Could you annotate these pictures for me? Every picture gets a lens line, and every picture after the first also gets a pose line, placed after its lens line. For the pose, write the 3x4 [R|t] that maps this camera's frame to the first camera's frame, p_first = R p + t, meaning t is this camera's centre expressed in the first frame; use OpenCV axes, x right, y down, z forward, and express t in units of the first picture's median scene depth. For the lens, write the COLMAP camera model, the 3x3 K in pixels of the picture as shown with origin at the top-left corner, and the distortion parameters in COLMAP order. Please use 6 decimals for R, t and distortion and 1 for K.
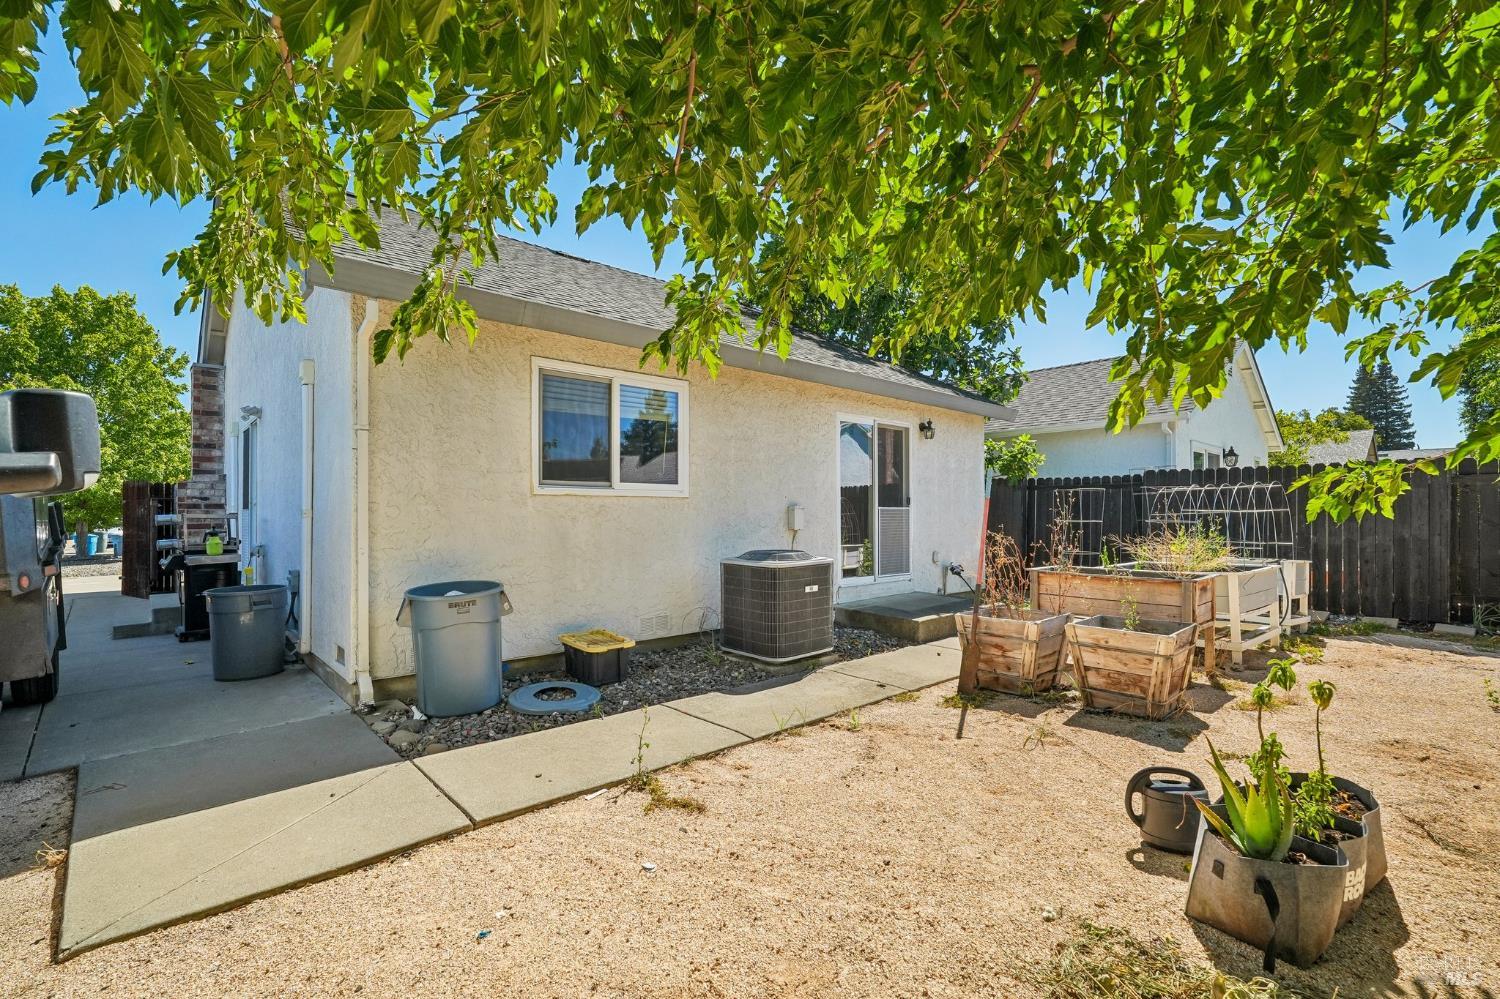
lens RADIAL K [[692.1, 0, 746.5], [0, 692.1, 510.4], [0, 0, 1]] dist [-0.001032, -0.000354]
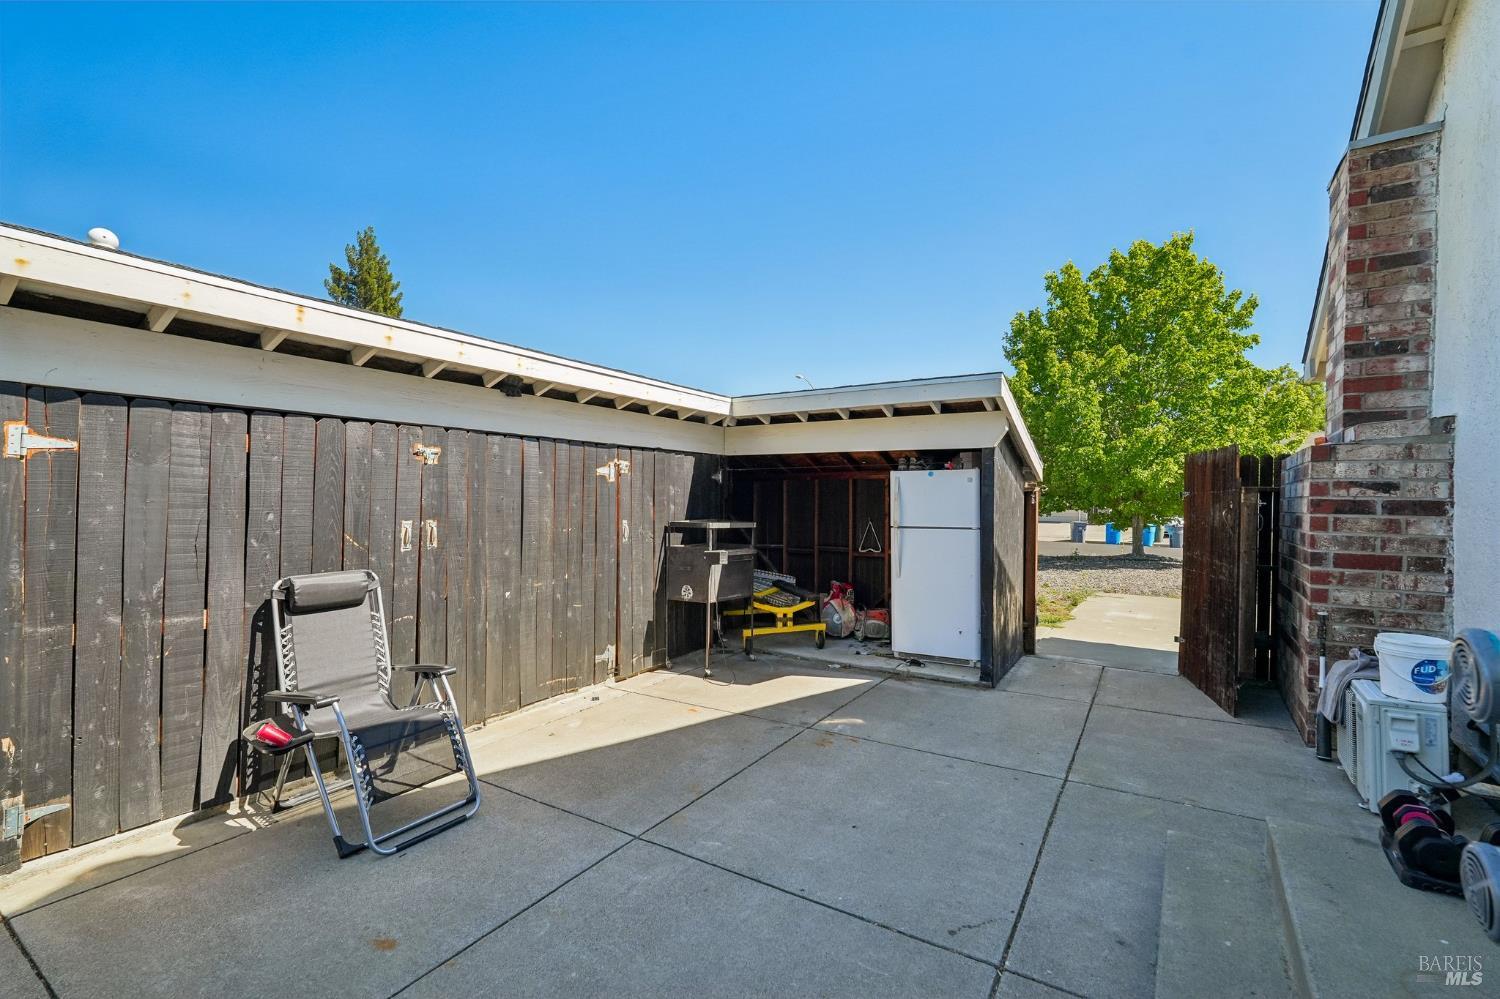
lens RADIAL K [[658.1, 0, 750.0], [0, 658.1, 499.5], [0, 0, 1]] dist [0.000858, 0.000306]
pose [[0.259281, 0.001153, -0.965801, -0.513477], [-0.001175, 0.999999, 0.000878, -0.009522], [0.965801, 0.000907, 0.259282, 0.560753]]
